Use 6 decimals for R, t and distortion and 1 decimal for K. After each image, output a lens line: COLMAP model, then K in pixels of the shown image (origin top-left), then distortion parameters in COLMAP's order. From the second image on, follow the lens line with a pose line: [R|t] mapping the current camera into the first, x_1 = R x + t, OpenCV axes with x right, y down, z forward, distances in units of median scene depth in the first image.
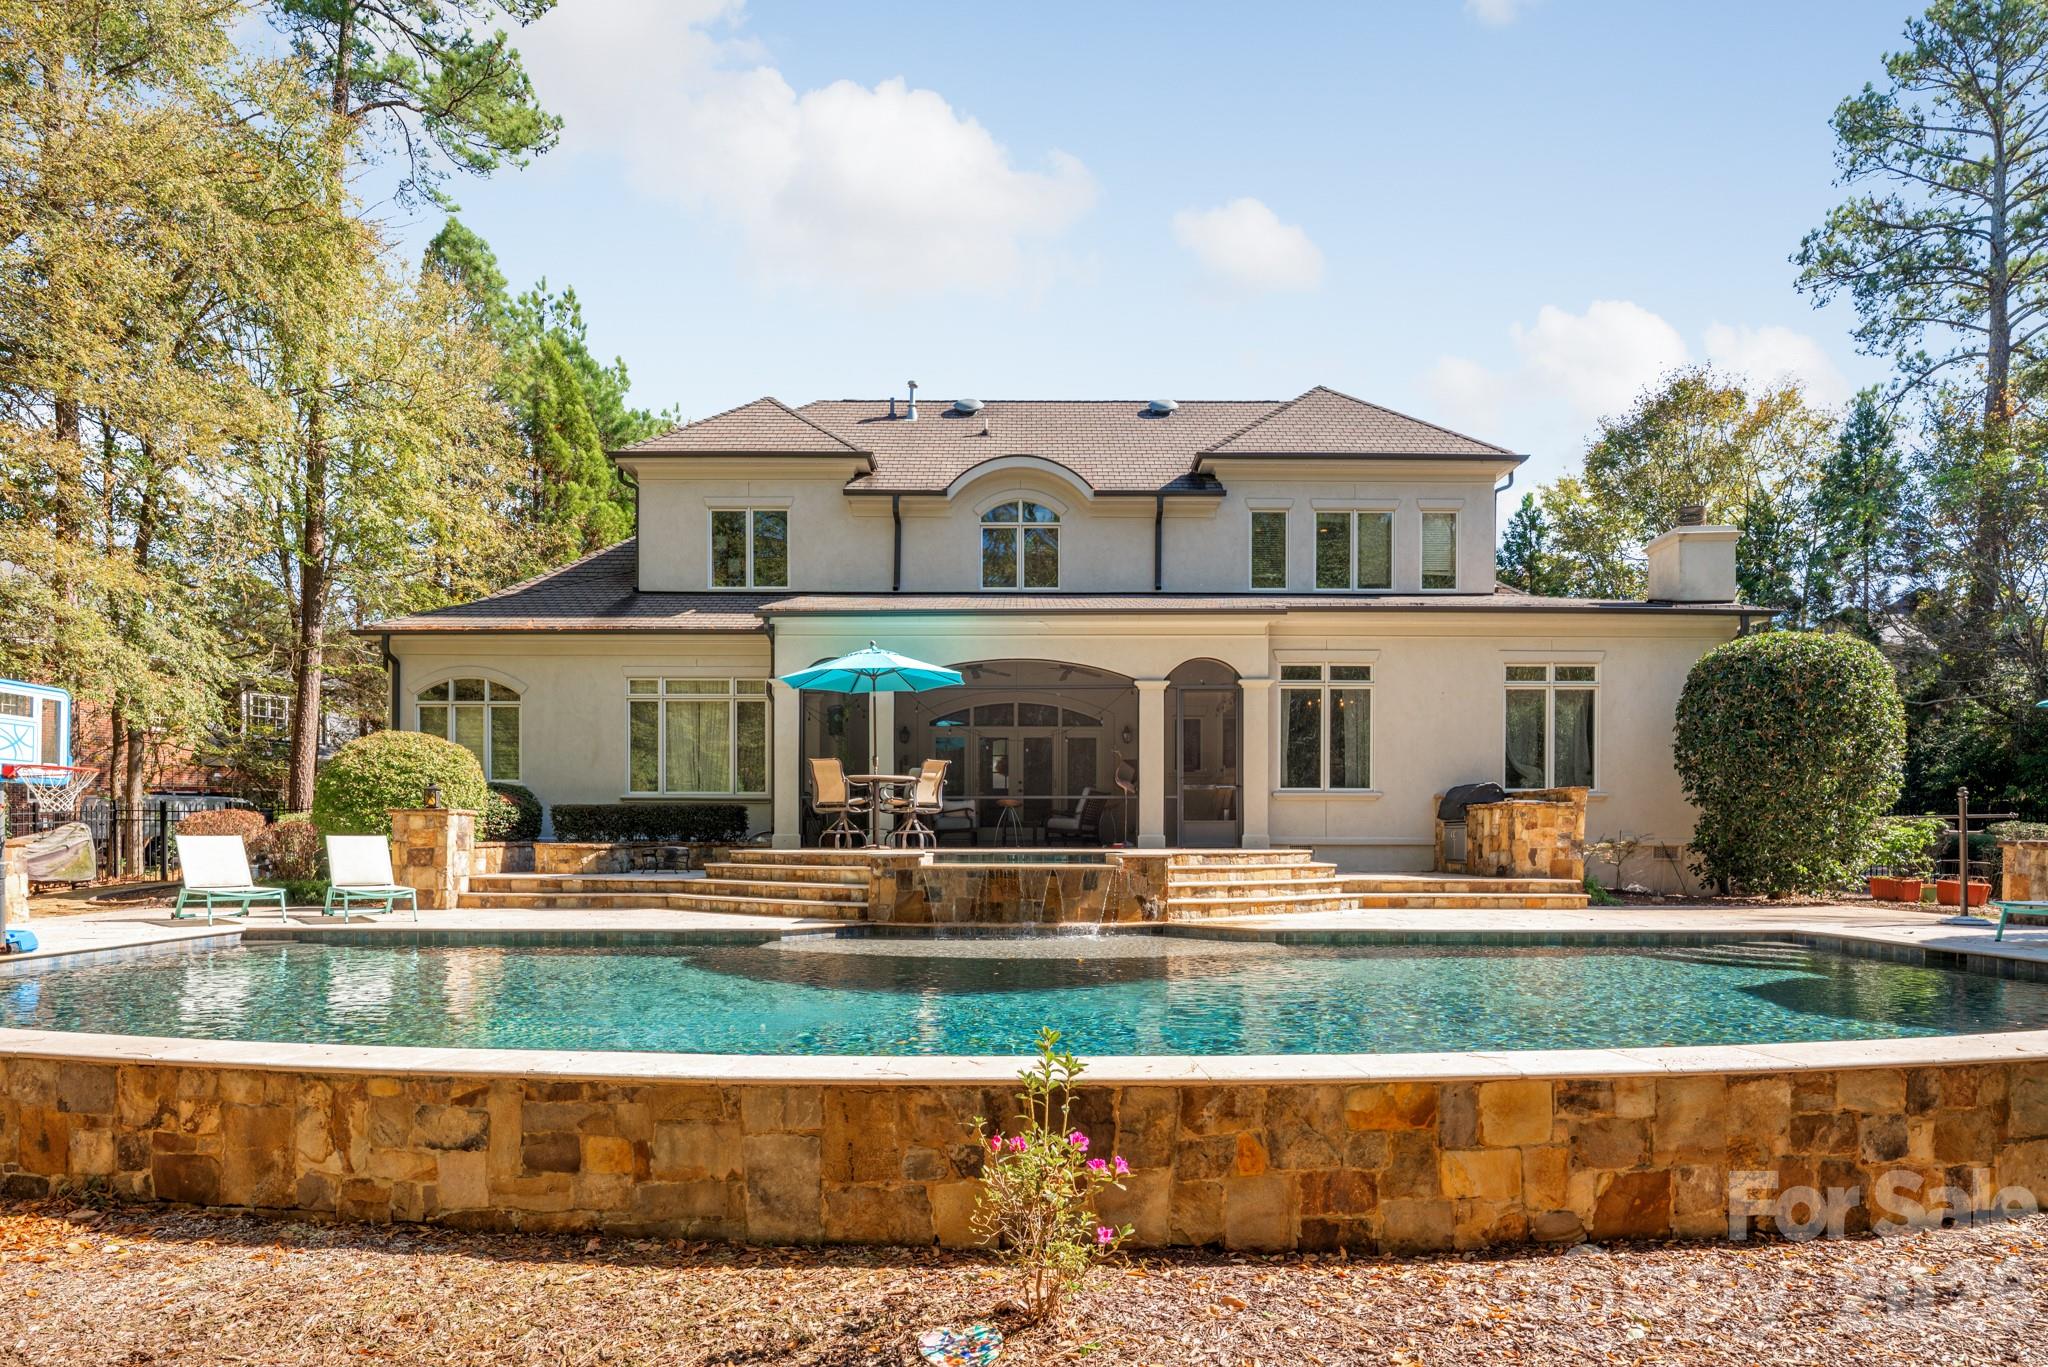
lens RADIAL K [[1120.3, 0, 1022.5], [0, 1120.3, 829.9], [0, 0, 1]] dist [-0.005866, -0.003881]
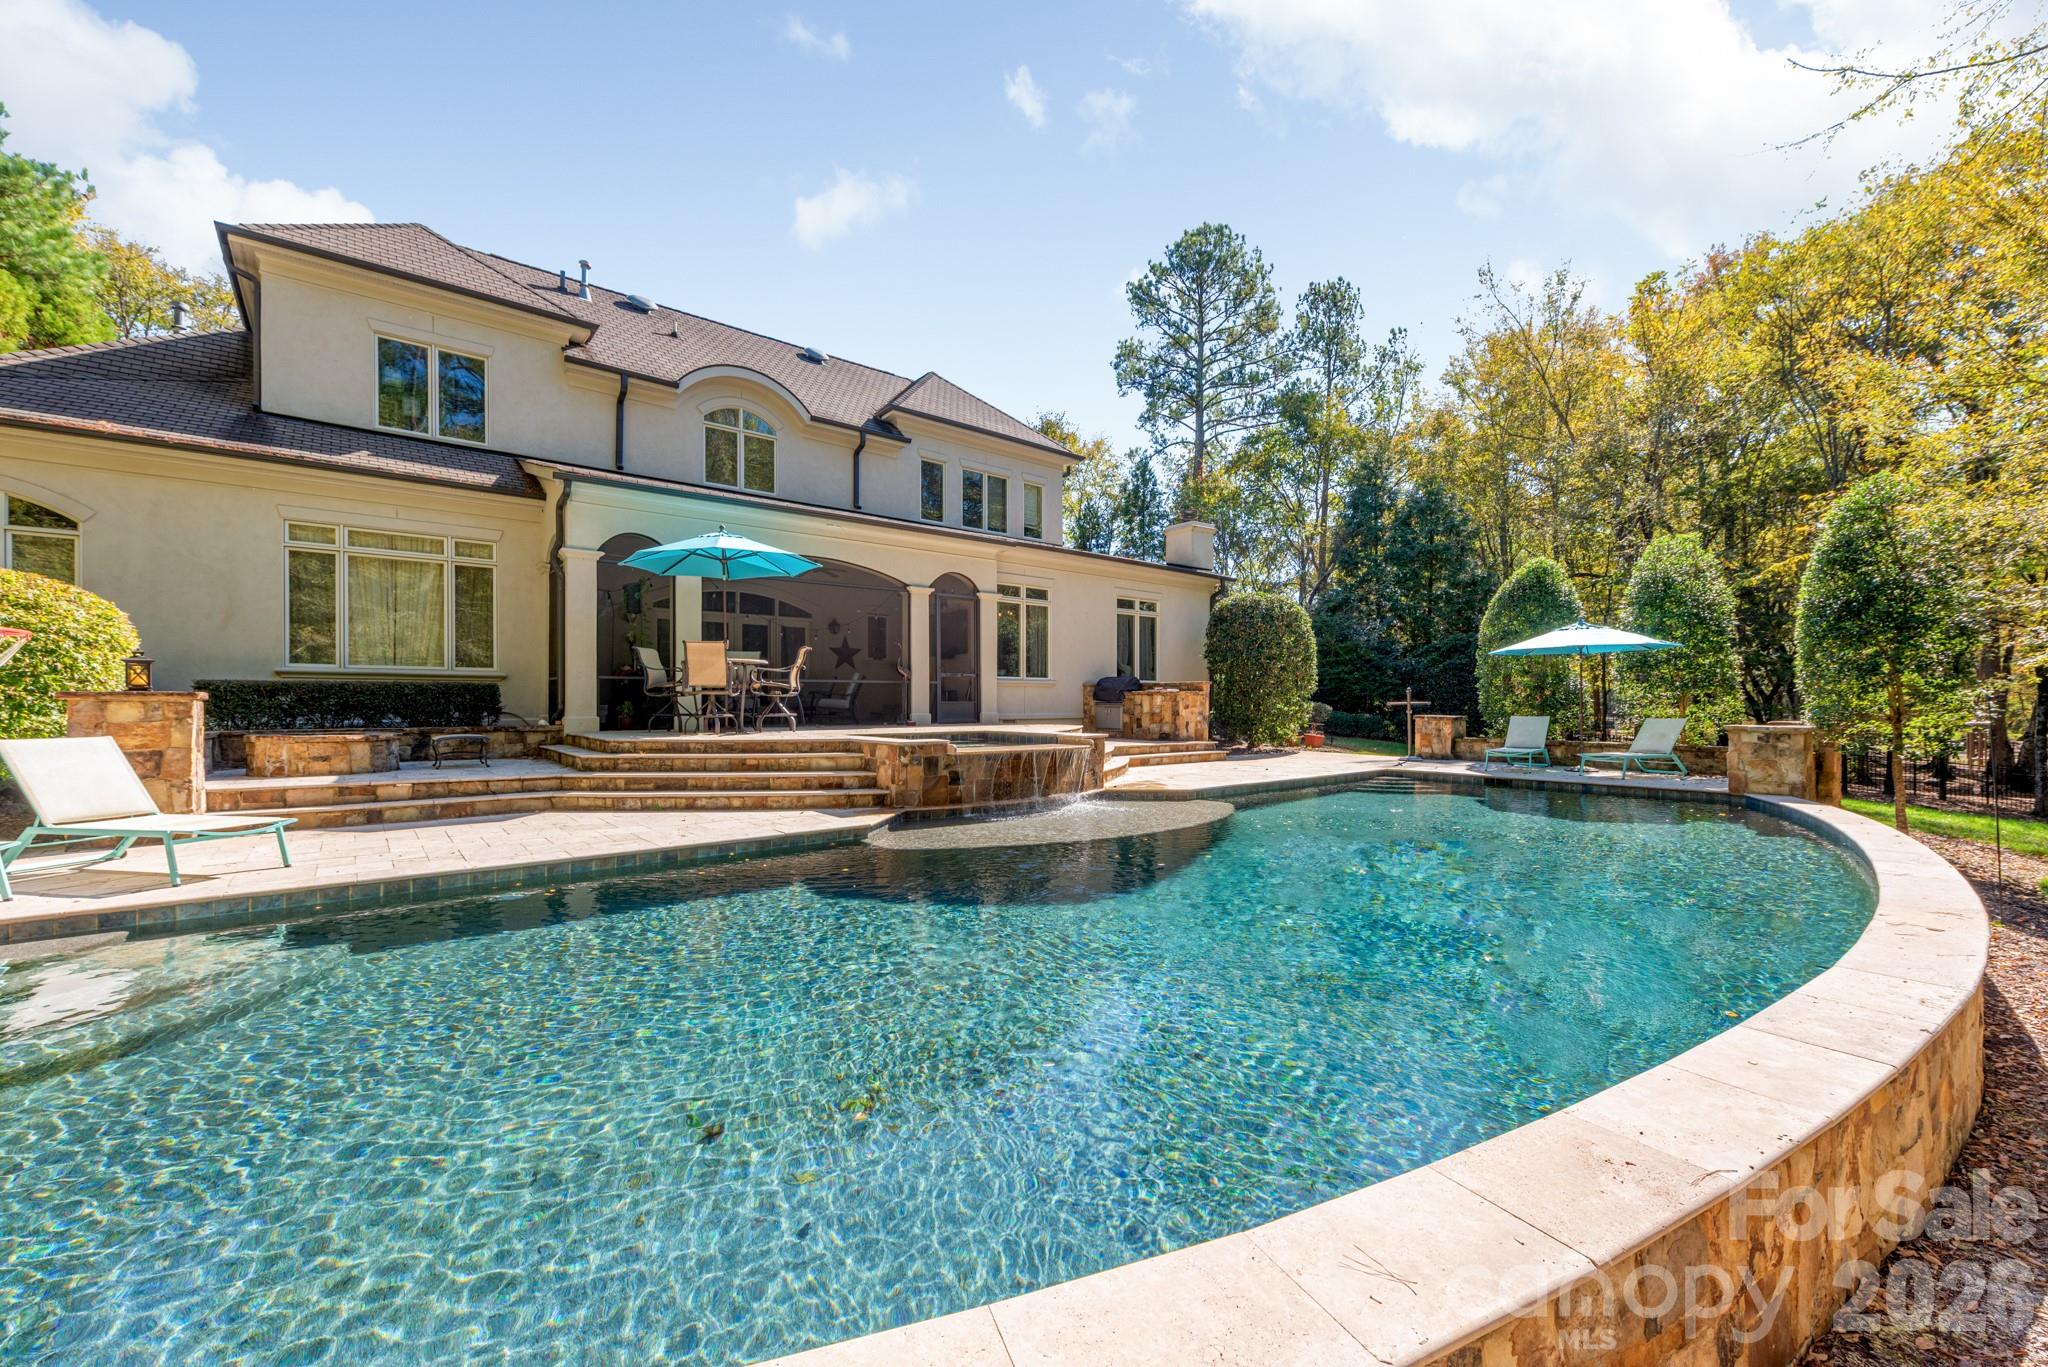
lens RADIAL K [[818.3, 0, 1026.0], [0, 818.3, 693.1], [0, 0, 1]] dist [0.001405, -0.000172]
pose [[0.761468, 0.005286, 0.648181, -0.315051], [-0.003544, 0.999986, -0.003992, -0.012250], [-0.648193, 0.000742, 0.761476, 0.208946]]
